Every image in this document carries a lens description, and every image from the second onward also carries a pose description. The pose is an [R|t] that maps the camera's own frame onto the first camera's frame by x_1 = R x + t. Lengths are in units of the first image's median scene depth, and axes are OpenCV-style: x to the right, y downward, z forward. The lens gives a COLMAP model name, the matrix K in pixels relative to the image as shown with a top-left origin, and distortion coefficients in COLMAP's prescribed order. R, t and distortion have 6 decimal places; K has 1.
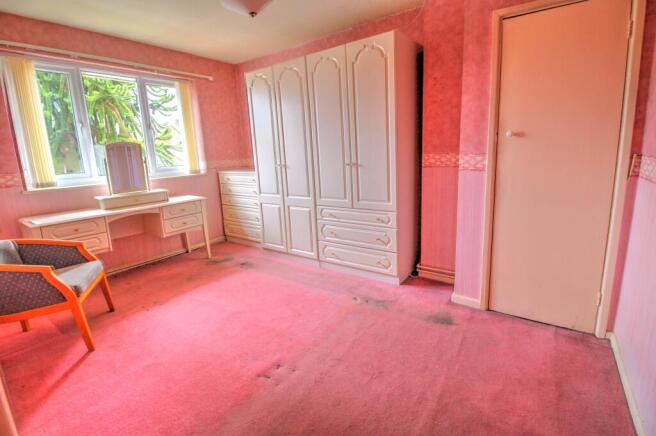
lens RADIAL K [[301.2, 0, 328.5], [0, 301.2, 203.3], [0, 0, 1]] dist [0.000710, -0.008901]
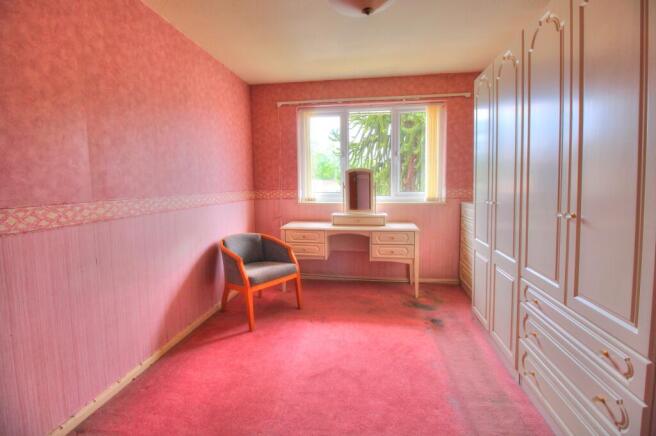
lens RADIAL K [[301.2, 0, 328.5], [0, 301.2, 203.3], [0, 0, 1]] dist [0.000710, -0.008901]
pose [[0.467811, 0.100066, -0.878146, 0.277153], [-0.165504, 0.985913, 0.024178, -0.083765], [0.868194, 0.134026, 0.477782, 0.377293]]
